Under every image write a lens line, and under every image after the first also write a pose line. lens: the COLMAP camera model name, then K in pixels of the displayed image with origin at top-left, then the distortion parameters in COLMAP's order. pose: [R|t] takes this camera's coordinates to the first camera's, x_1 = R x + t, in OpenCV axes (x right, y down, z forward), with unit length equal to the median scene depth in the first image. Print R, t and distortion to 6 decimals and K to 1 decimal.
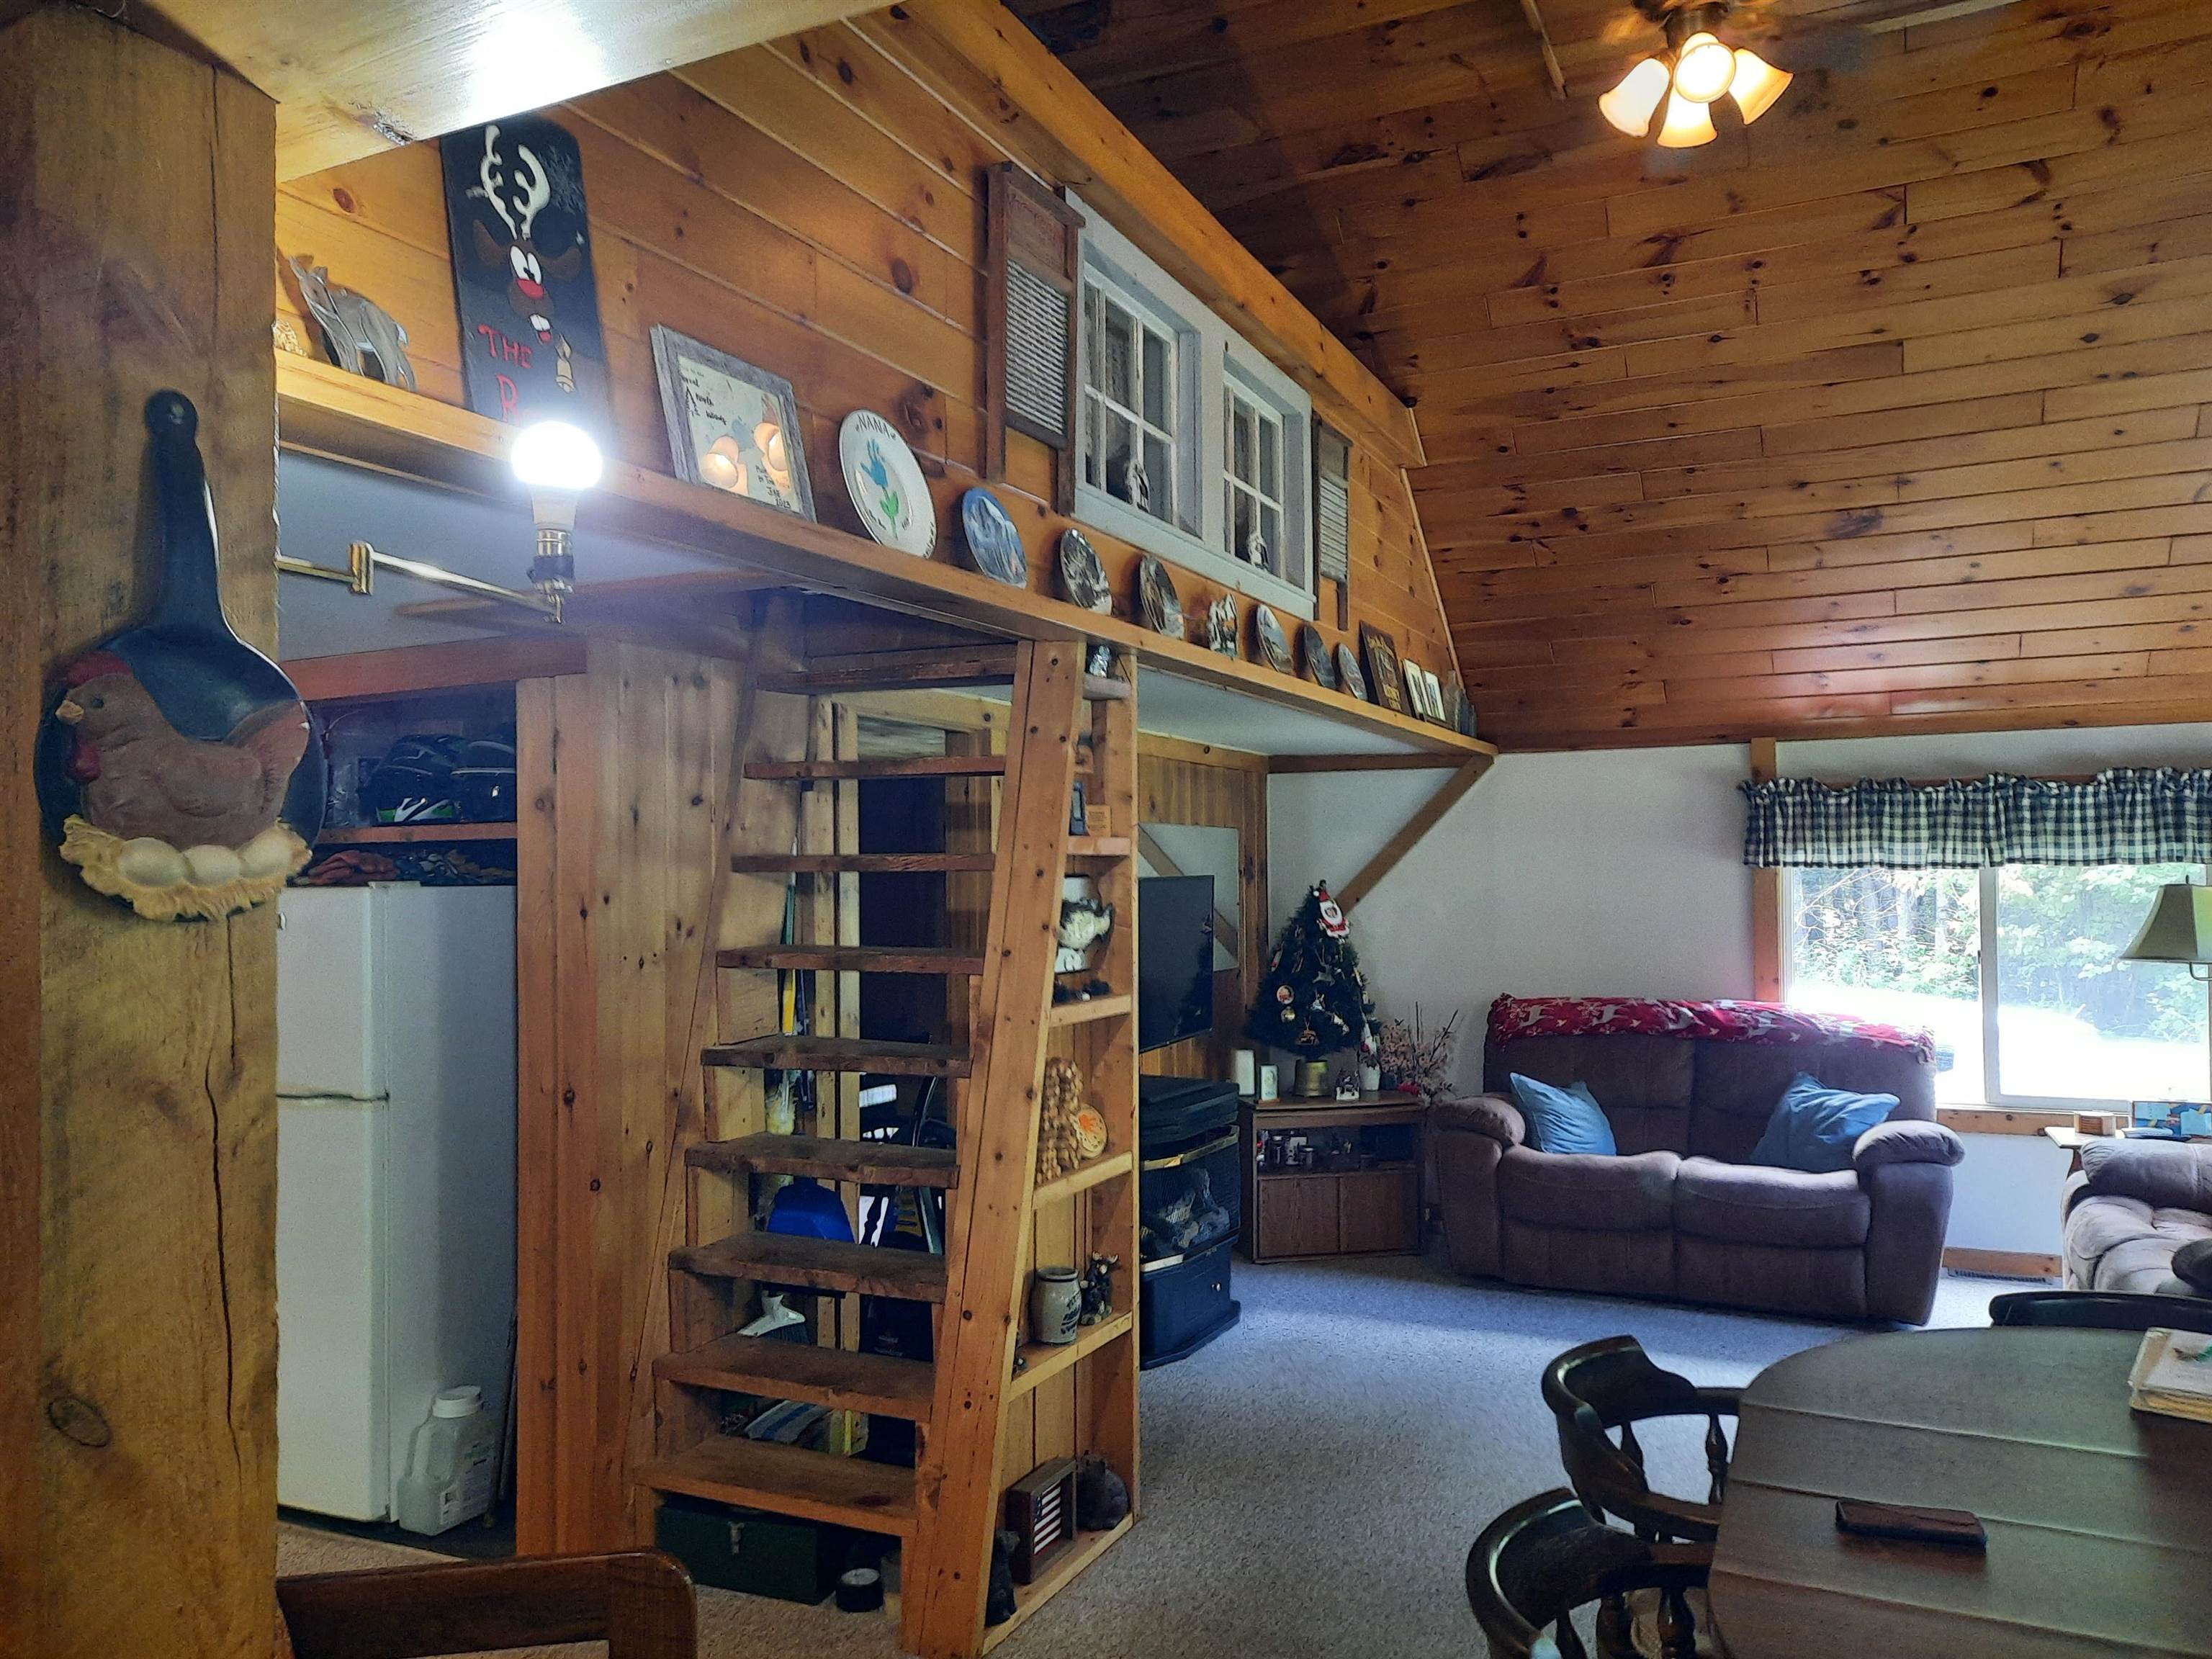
lens RADIAL K [[1597.2, 0, 1137.9], [0, 1597.2, 842.8], [0, 0, 1]] dist [0.051022, -0.044352]
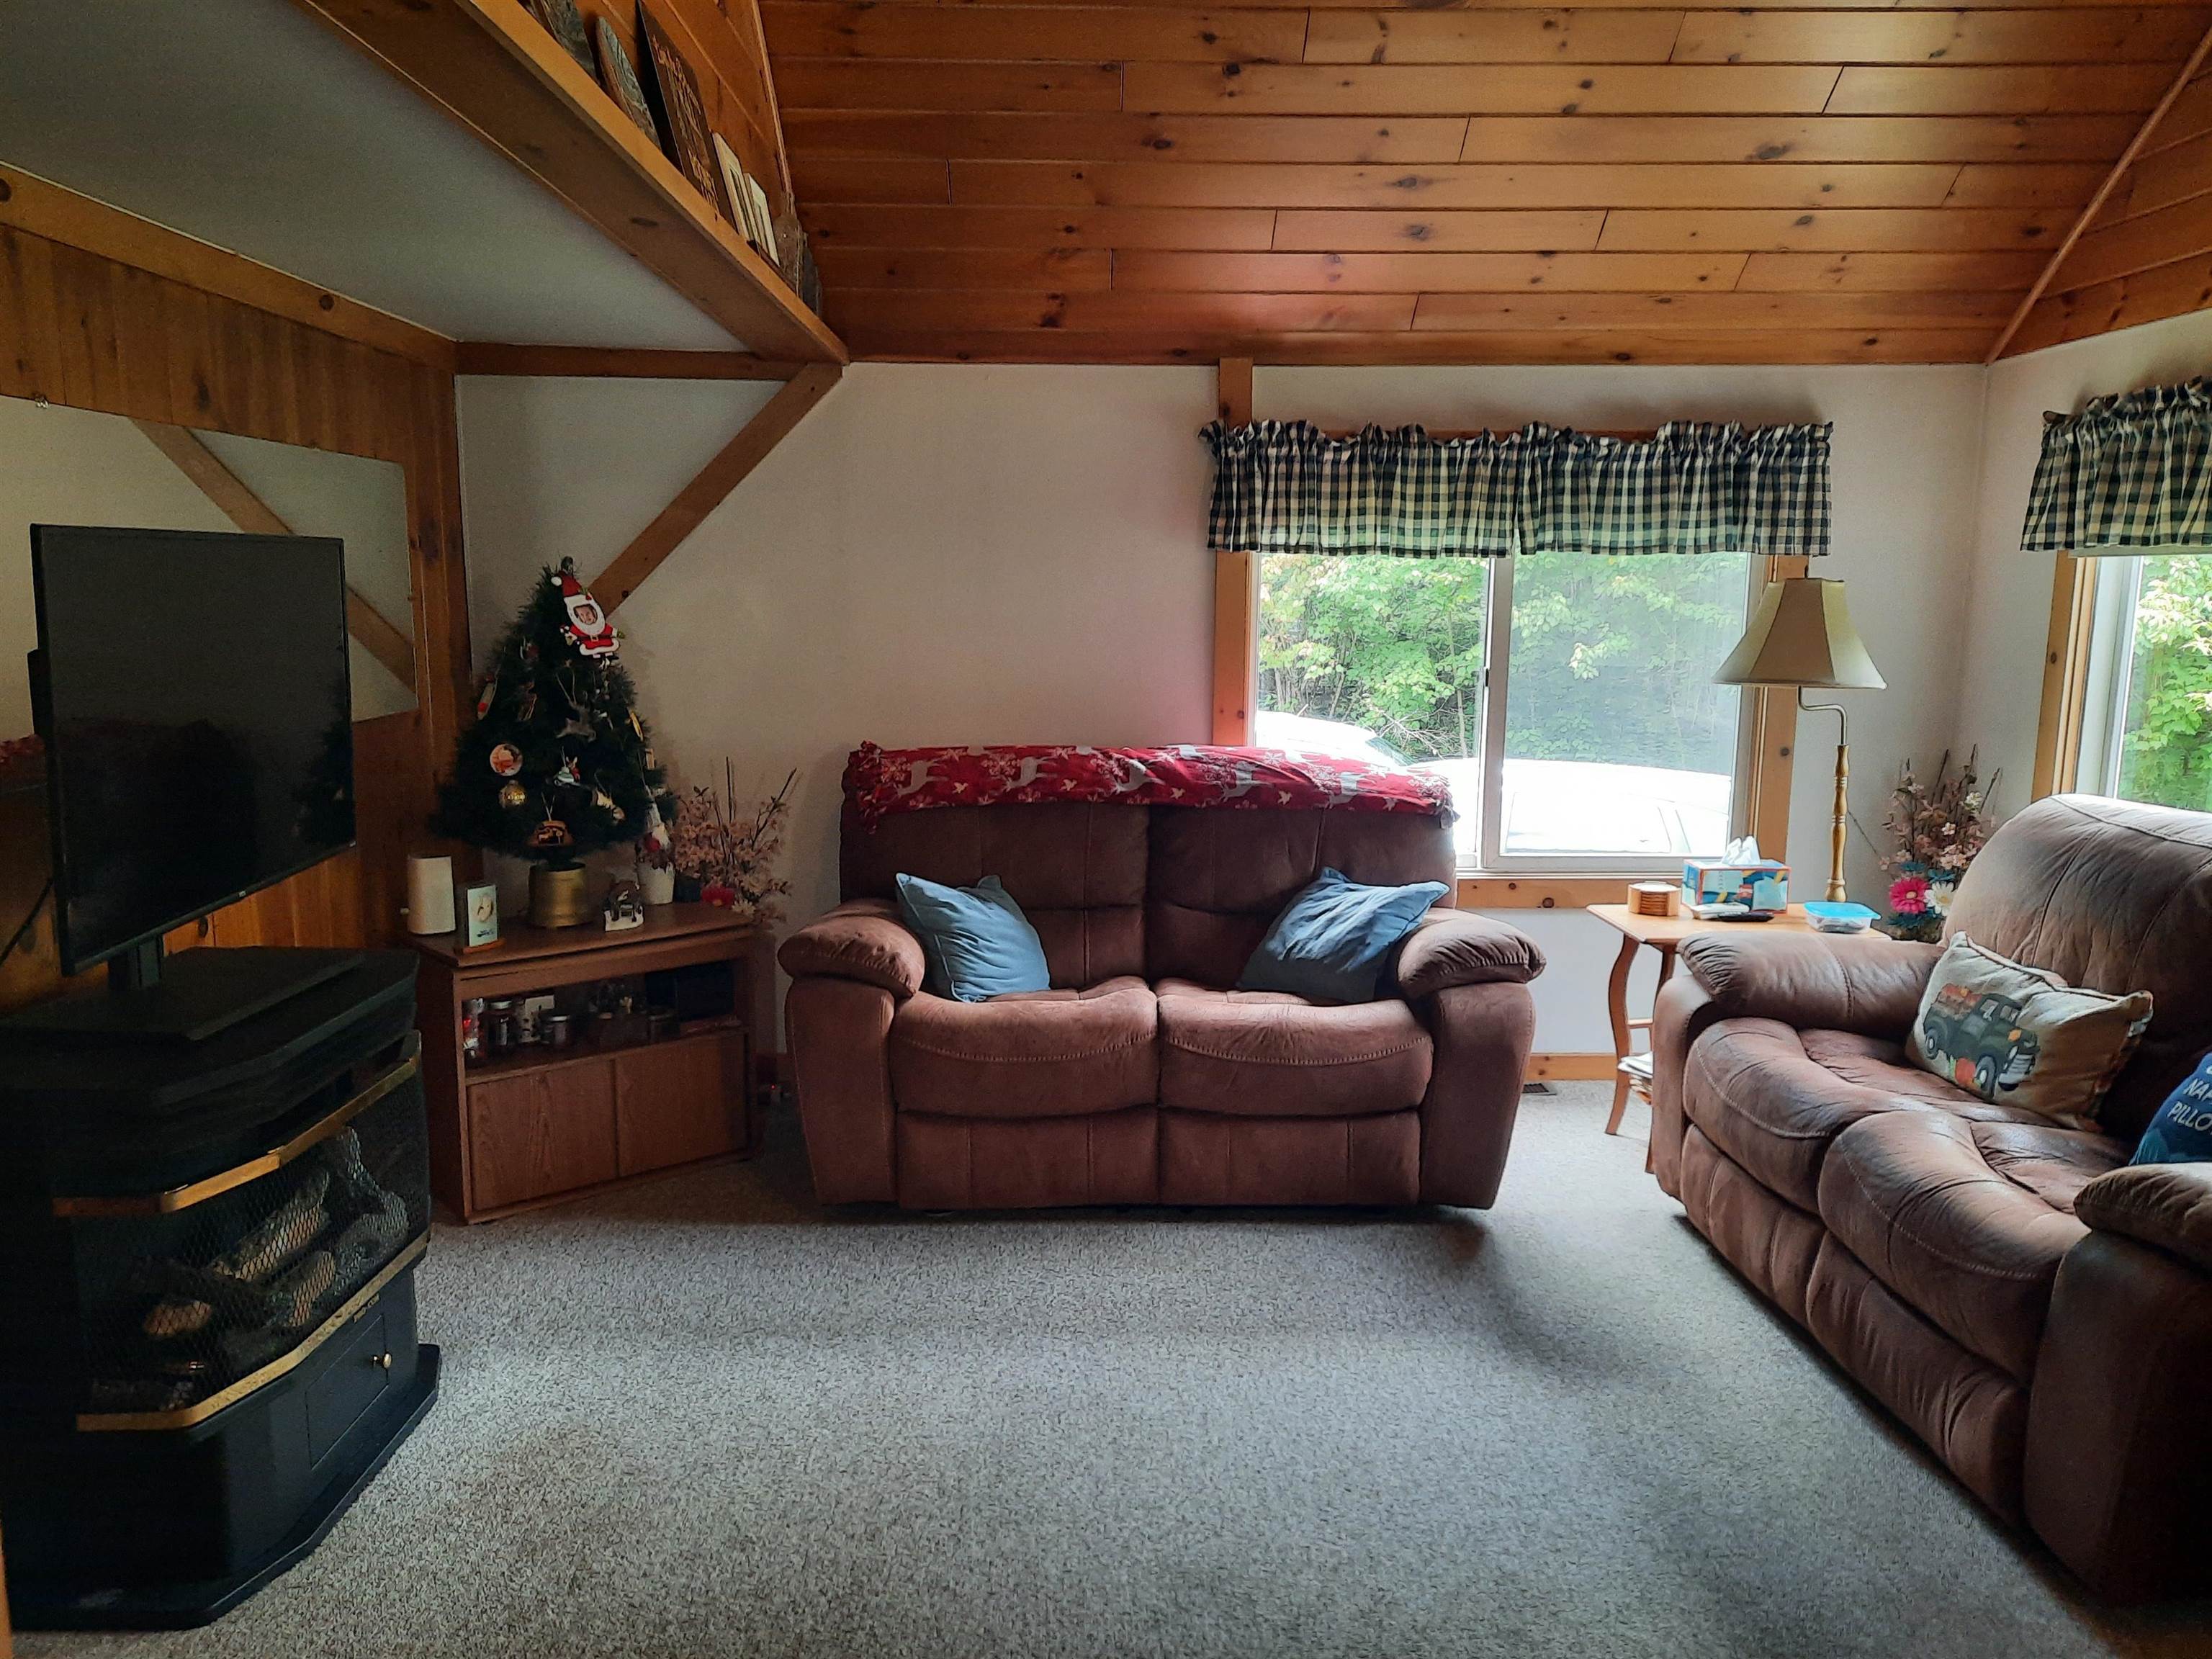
lens RADIAL K [[1595.4, 0, 1111.6], [0, 1595.4, 830.1], [0, 0, 1]] dist [0.059486, -0.066271]
pose [[0.898661, -0.054529, 0.435242, 0.039275], [-0.022827, 0.985085, 0.170547, 0.019008], [-0.438050, -0.163199, 0.884012, 0.438071]]
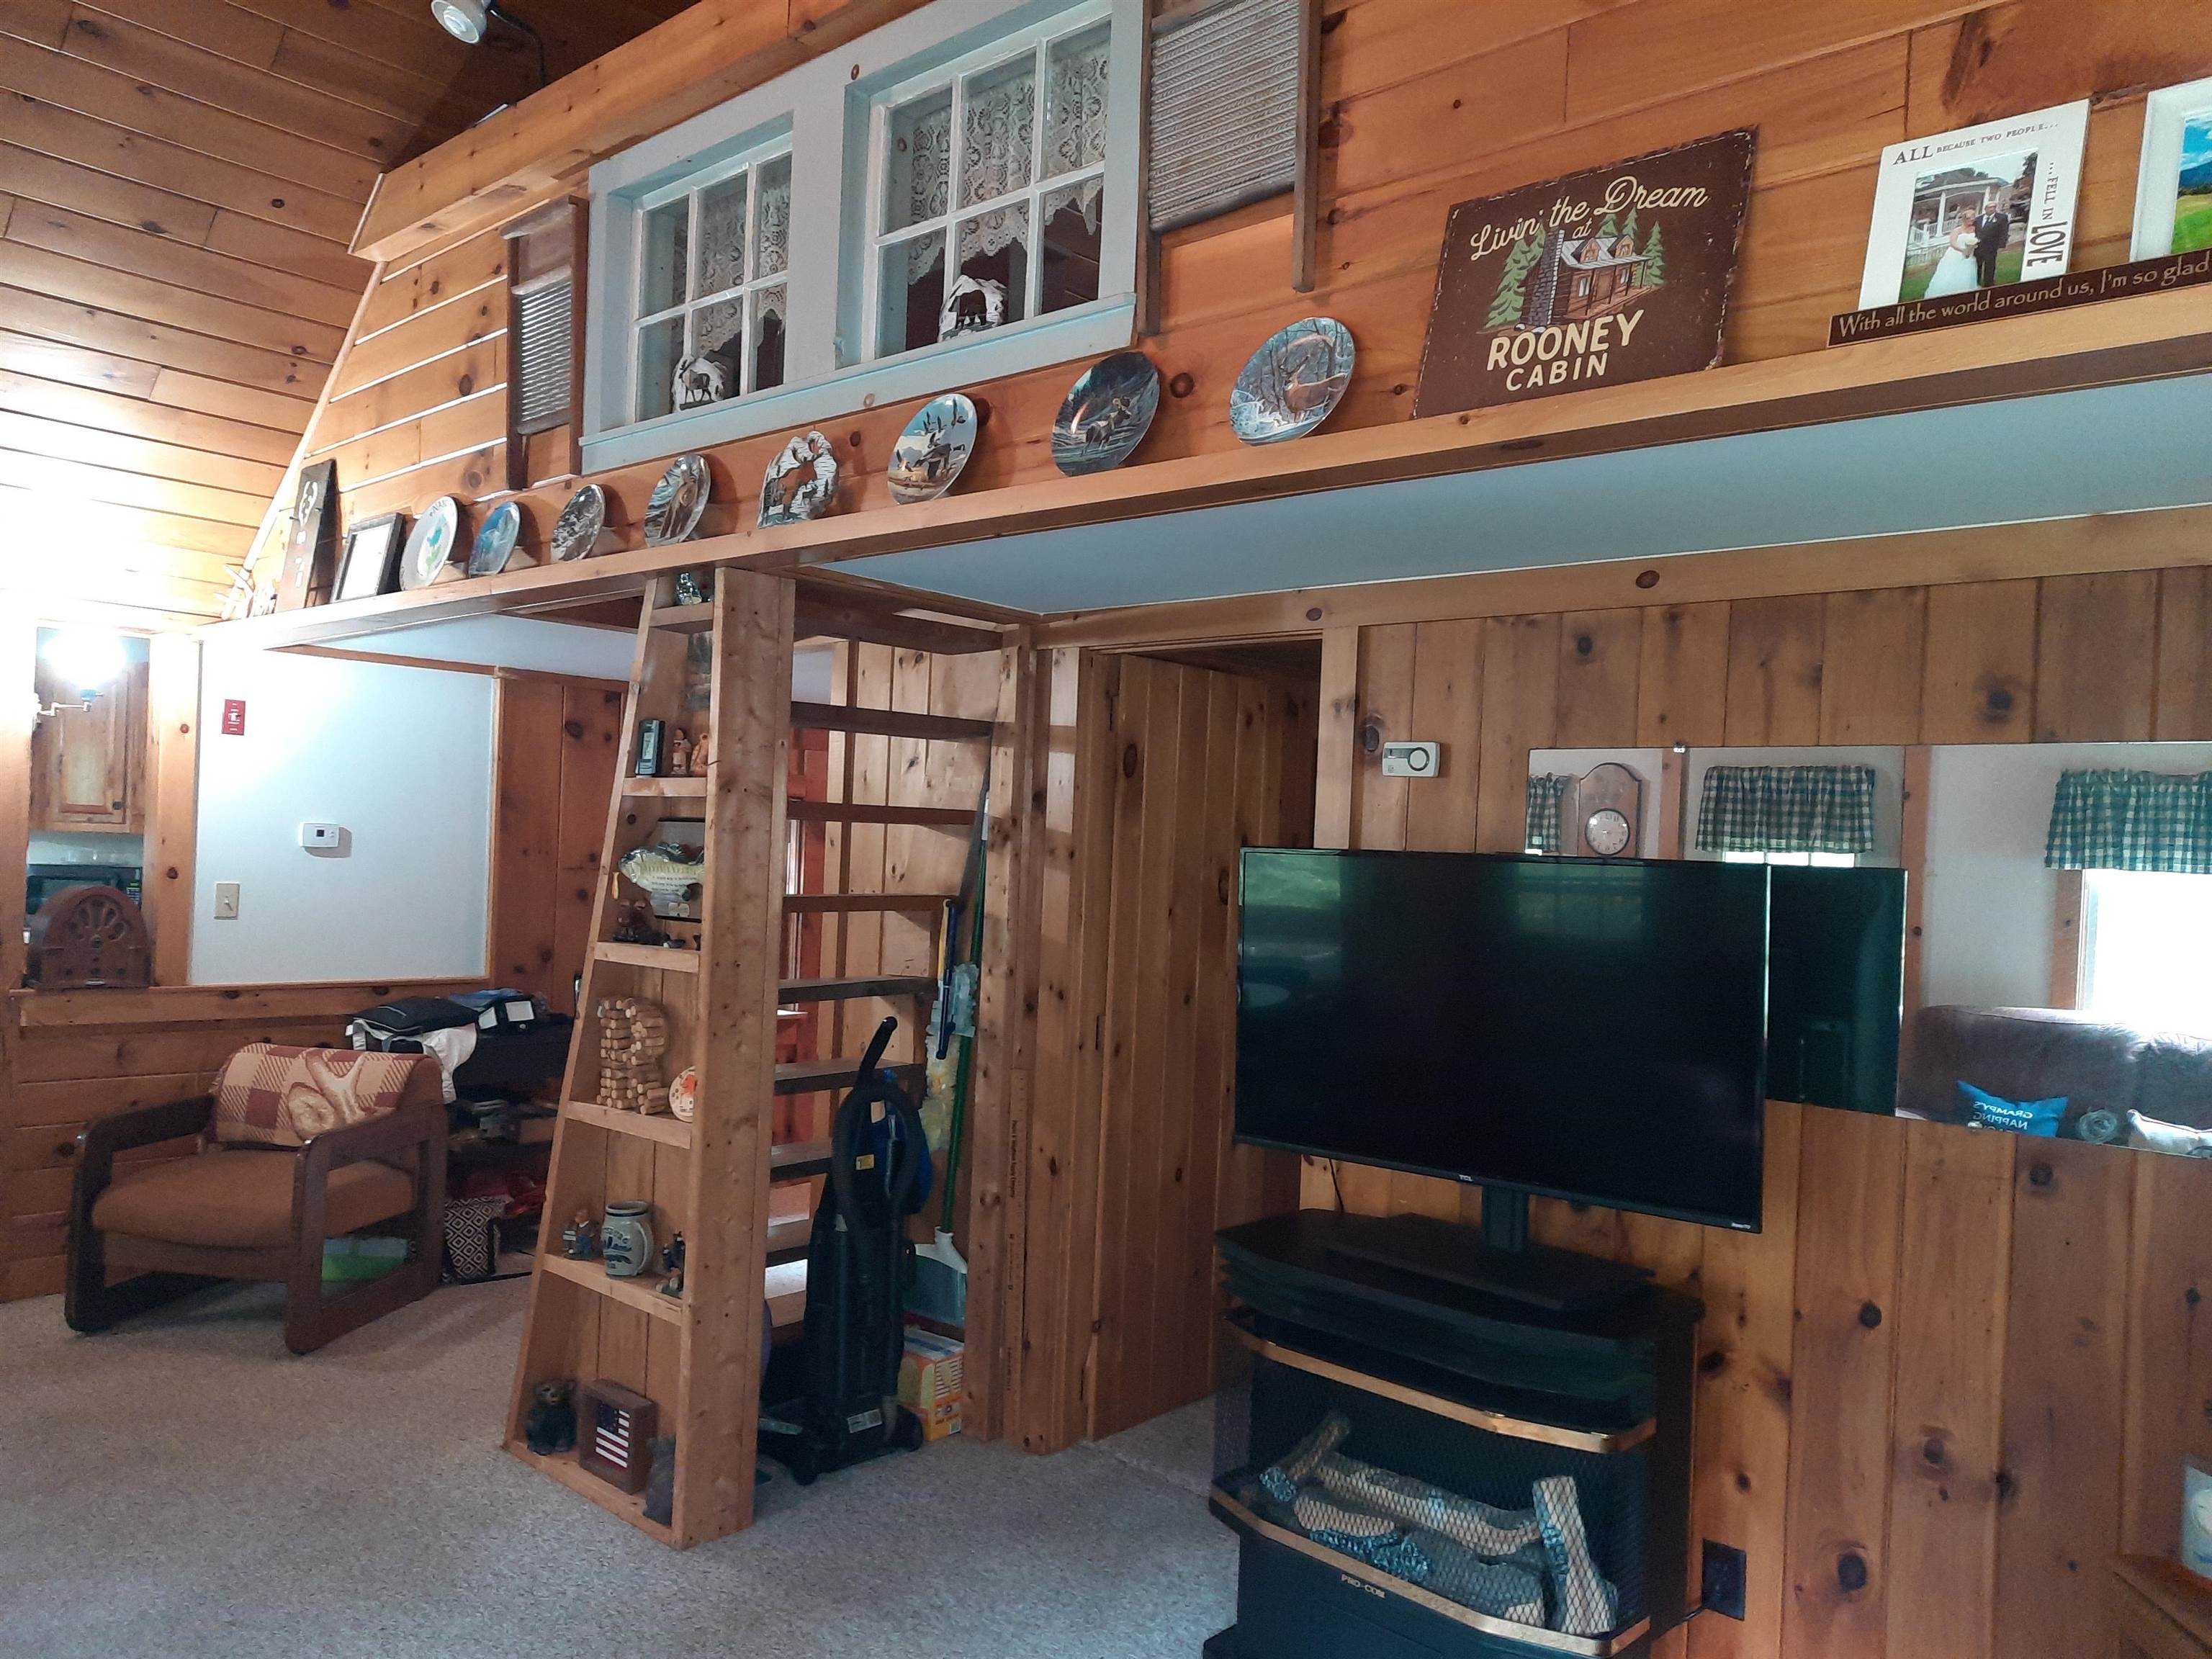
lens RADIAL K [[1595.4, 0, 1111.6], [0, 1595.4, 830.1], [0, 0, 1]] dist [0.059486, -0.066271]
pose [[-0.306364, -0.013401, -0.951820, 0.507086], [-0.017796, 0.999807, -0.008349, 0.017642], [0.951748, 0.014381, -0.306543, 0.970356]]
